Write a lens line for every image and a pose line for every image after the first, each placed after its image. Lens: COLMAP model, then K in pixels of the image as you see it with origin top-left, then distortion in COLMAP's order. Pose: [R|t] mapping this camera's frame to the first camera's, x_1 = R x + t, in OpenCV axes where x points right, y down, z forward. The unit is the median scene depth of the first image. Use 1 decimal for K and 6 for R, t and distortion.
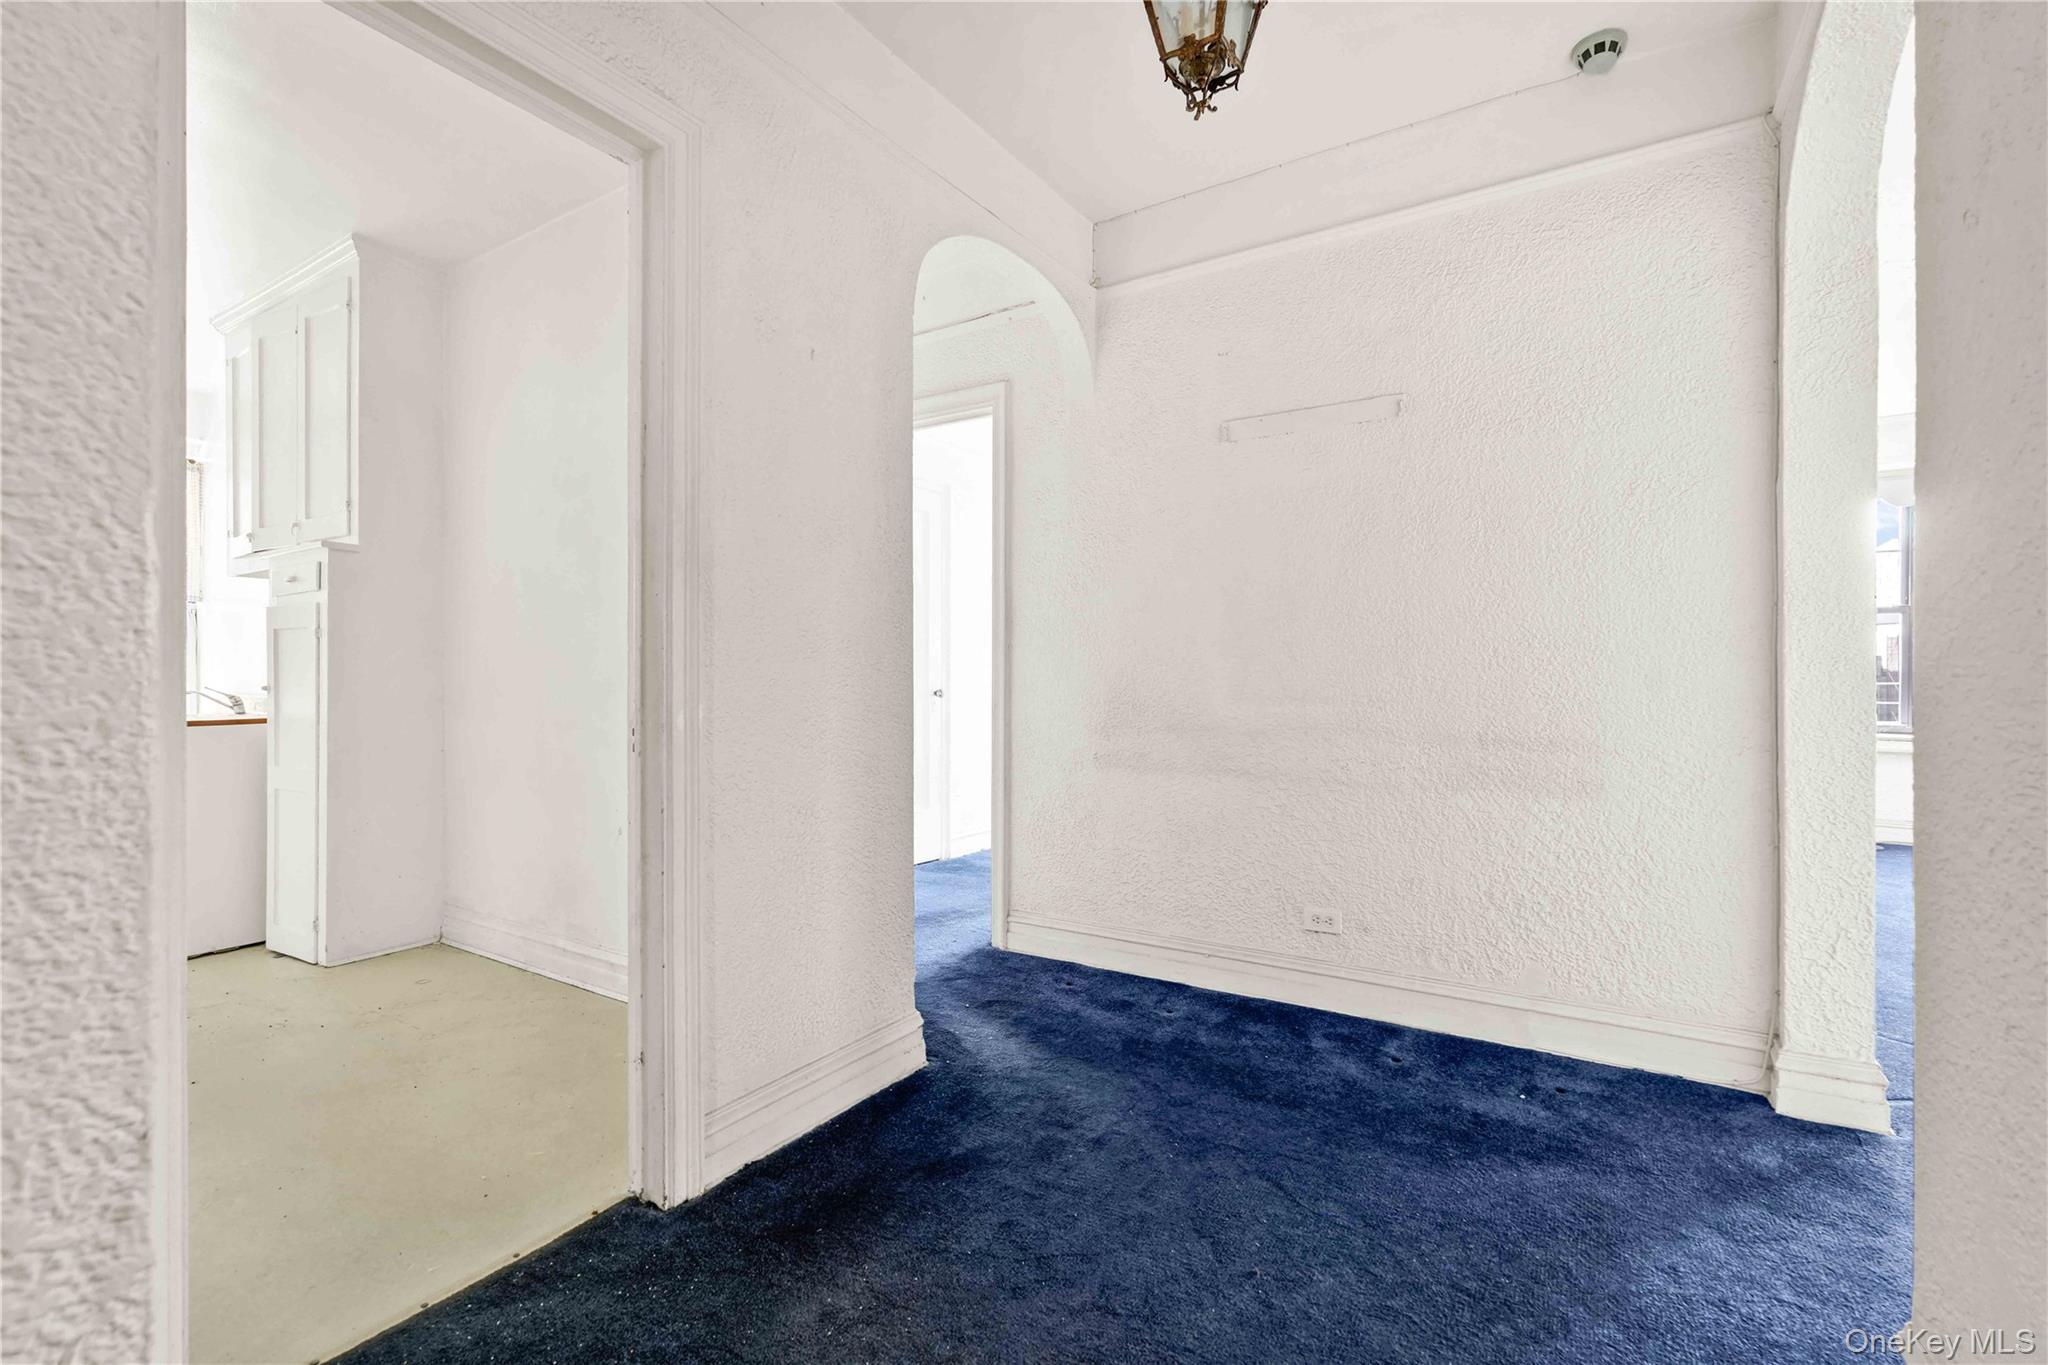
lens RADIAL K [[898.8, 0, 1021.8], [0, 898.8, 685.3], [0, 0, 1]] dist [-0.019900, 0.009636]
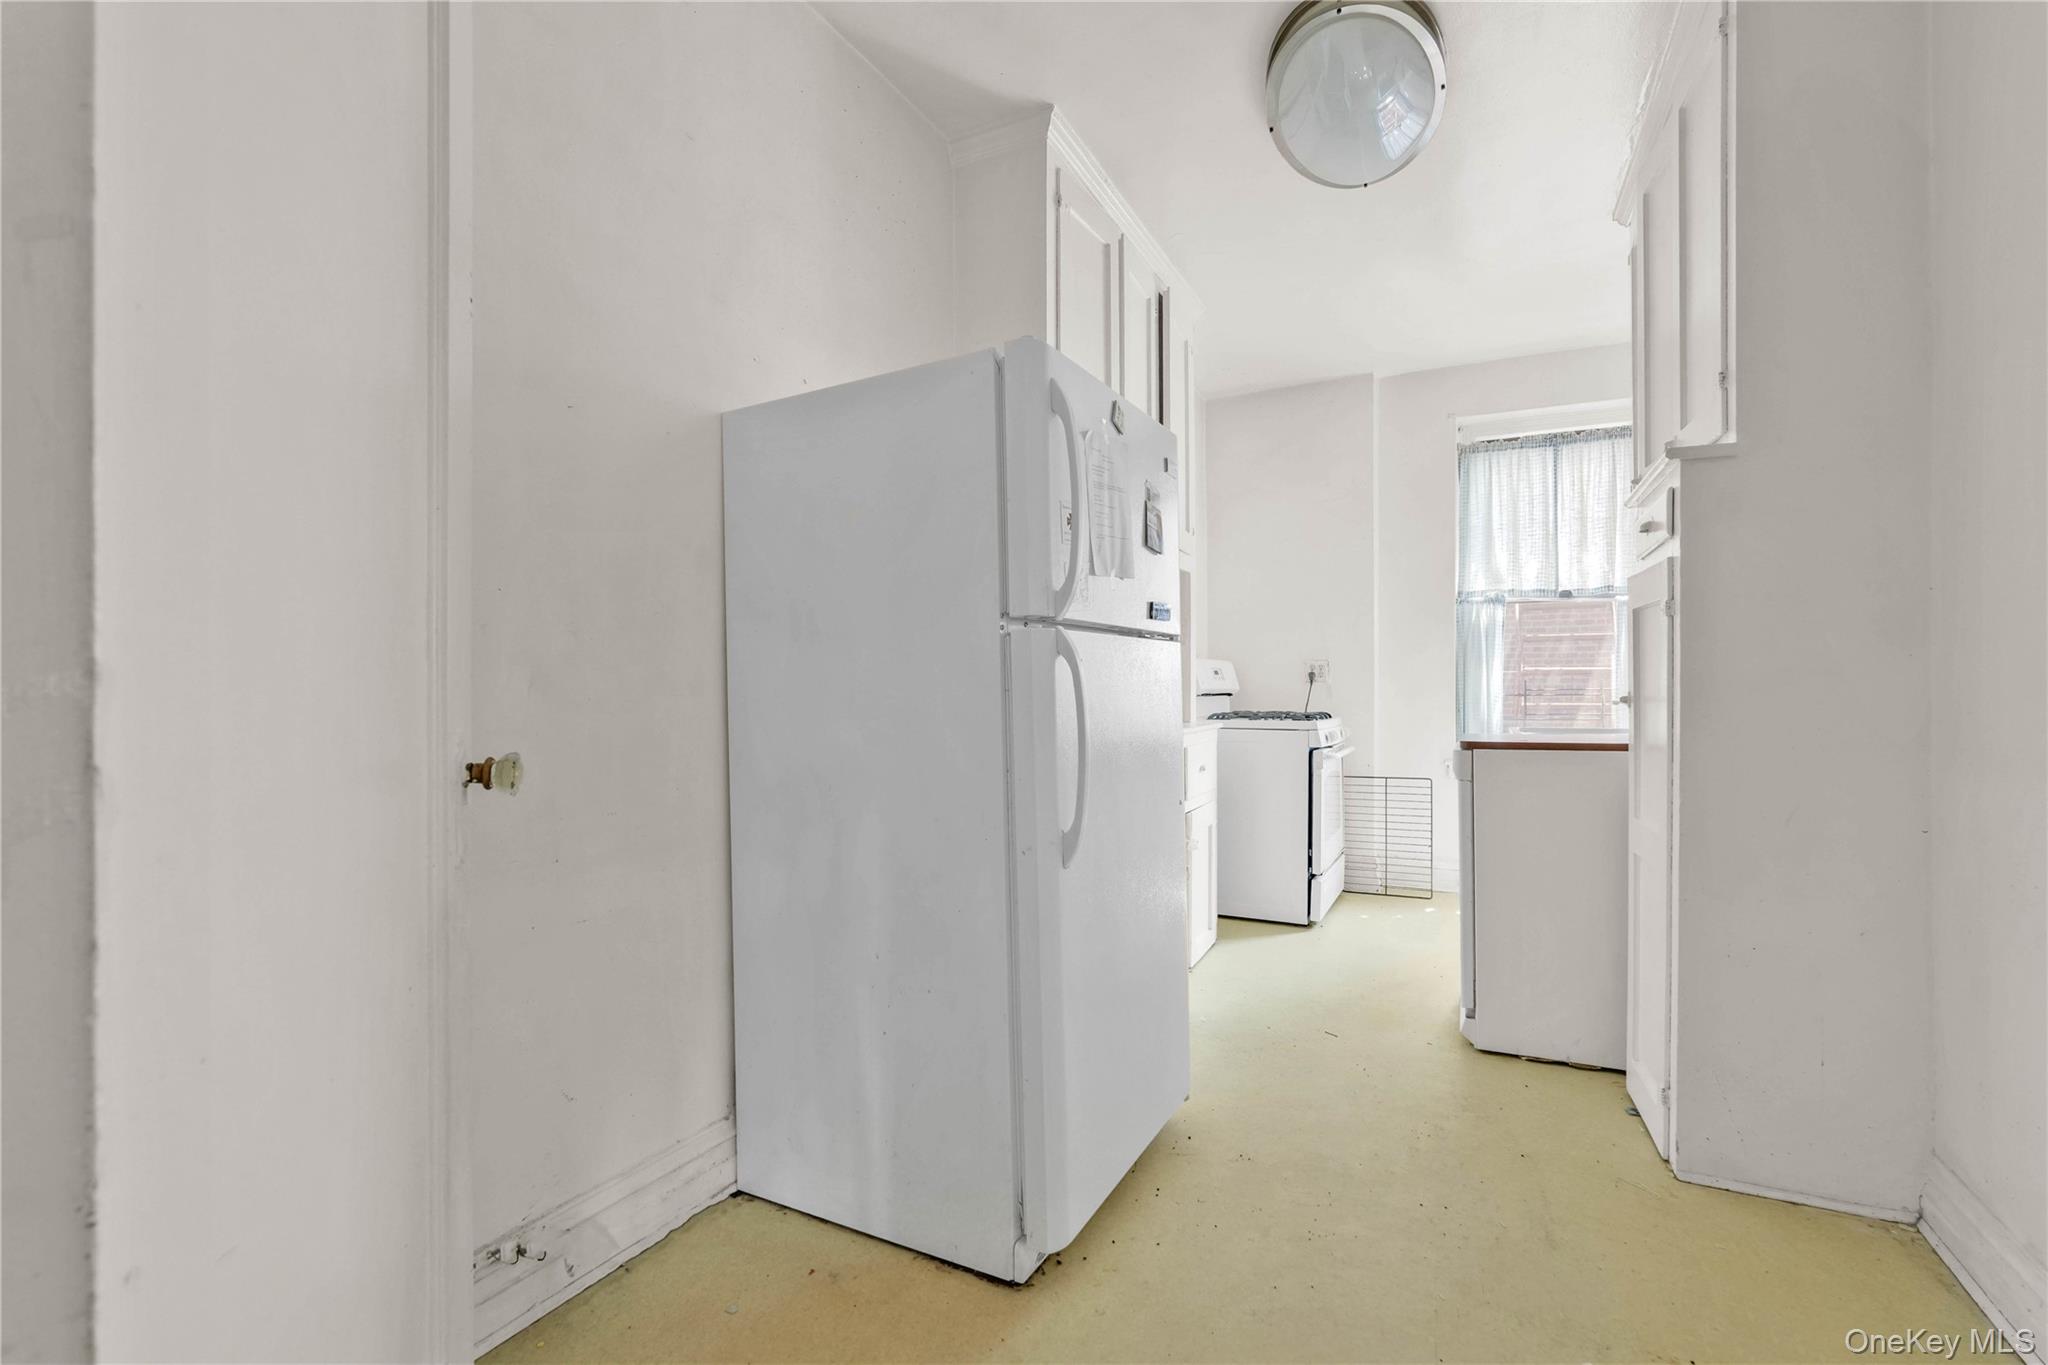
lens RADIAL K [[898.8, 0, 1021.8], [0, 898.8, 685.3], [0, 0, 1]] dist [-0.019900, 0.009636]
pose [[0.096701, -0.002049, -0.995311, -0.234765], [-0.004837, 0.999985, -0.002529, -0.003744], [0.995302, 0.005059, 0.096689, 0.501218]]
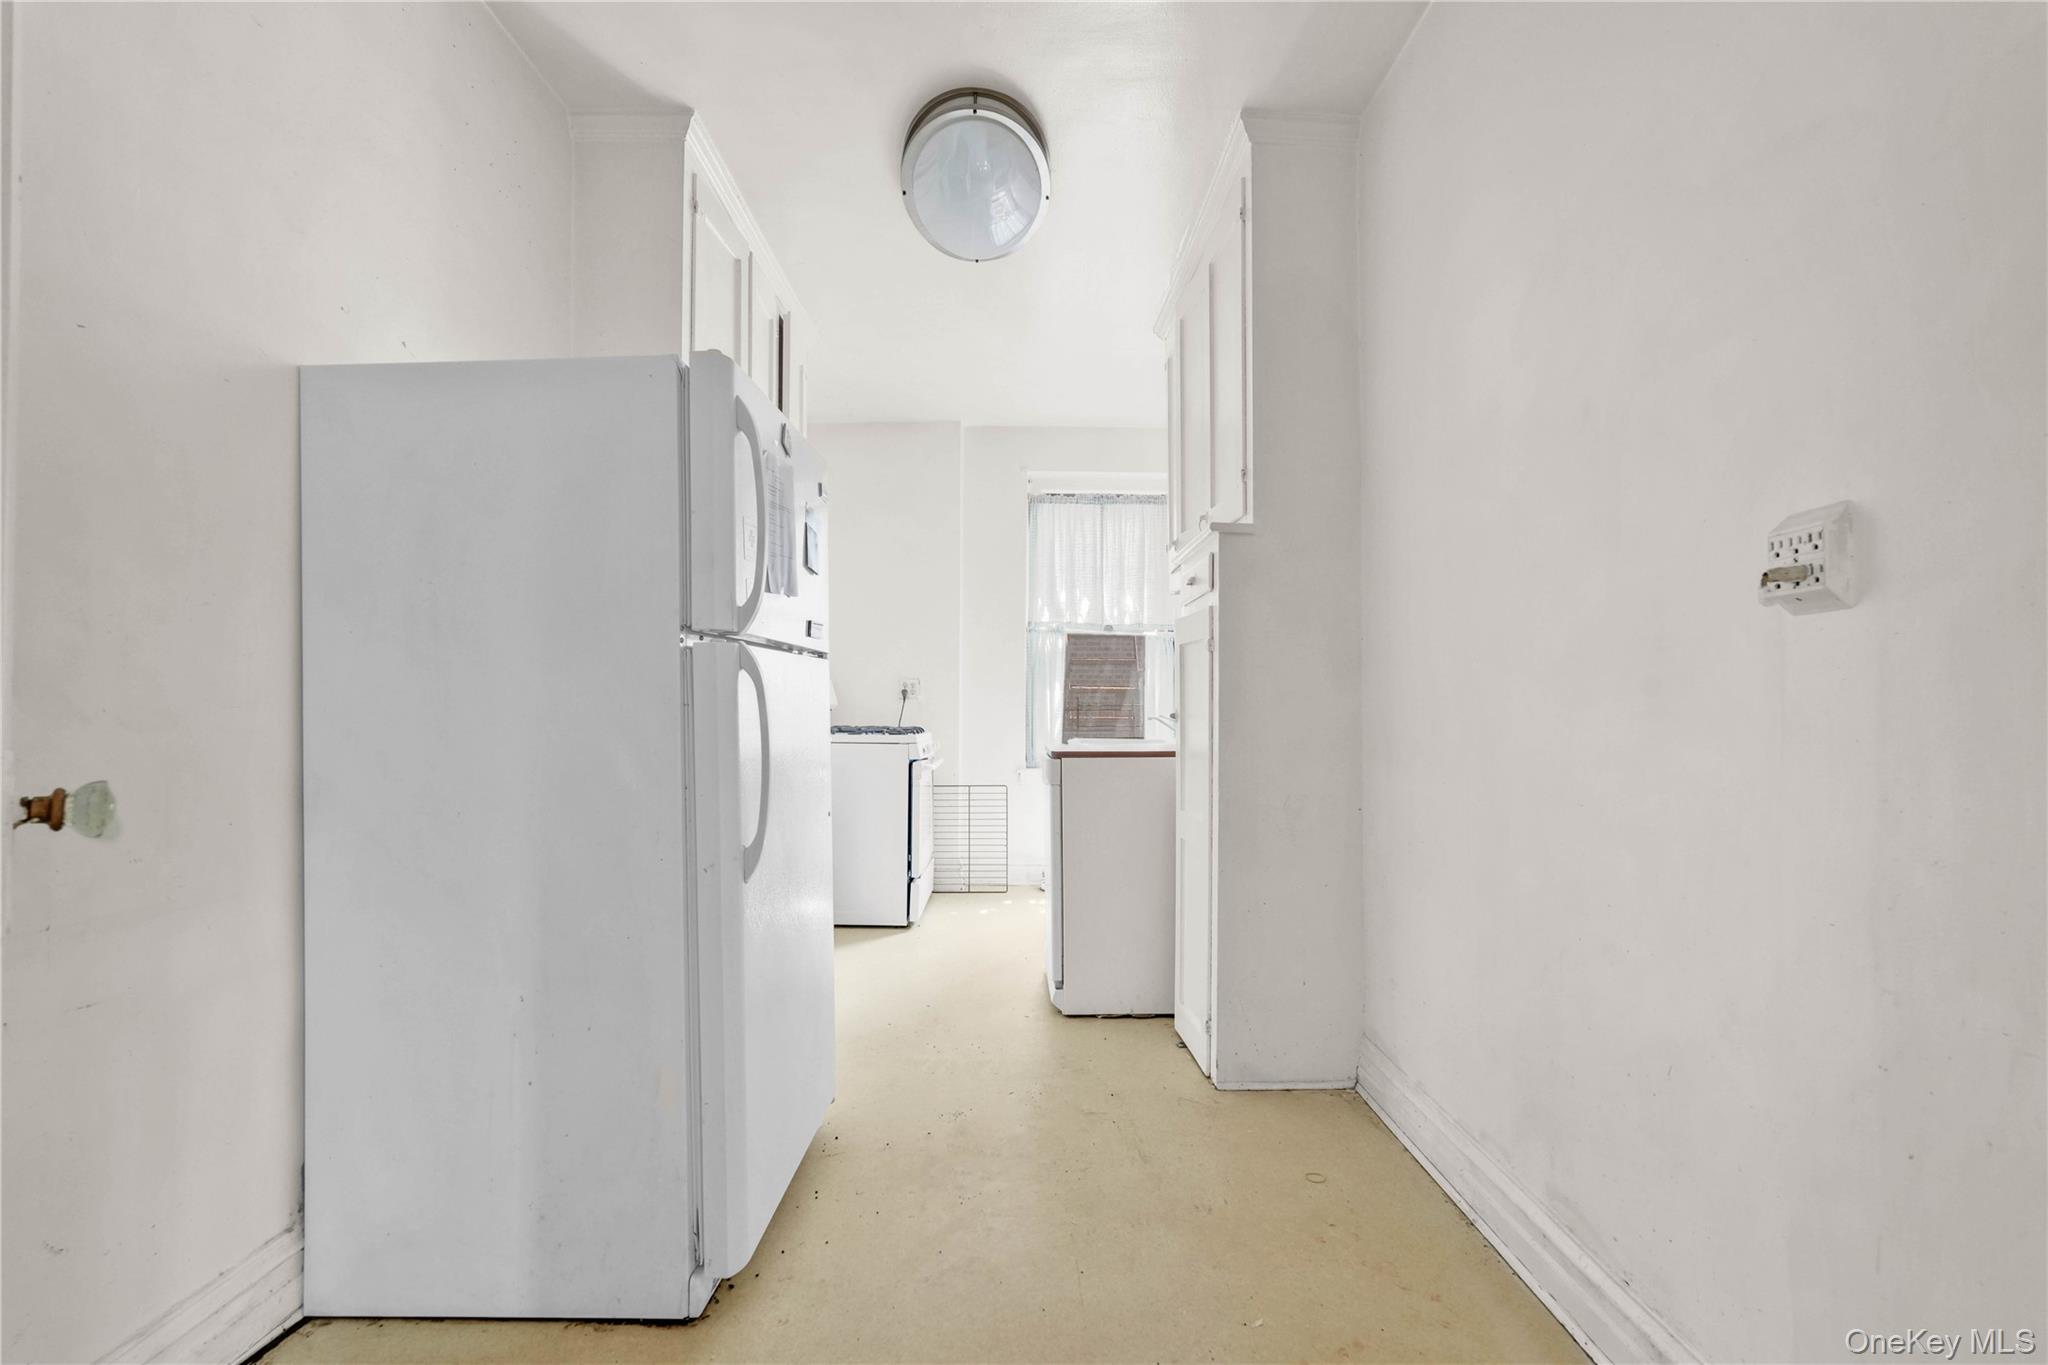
lens RADIAL K [[884.0, 0, 1018.1], [0, 884.0, 676.9], [0, 0, 1]] dist [-0.018873, 0.008696]
pose [[0.535396, -0.021507, -0.844327, -0.231550], [-0.013354, 0.999335, -0.033924, -0.003500], [0.844496, 0.029437, 0.534753, 0.444227]]
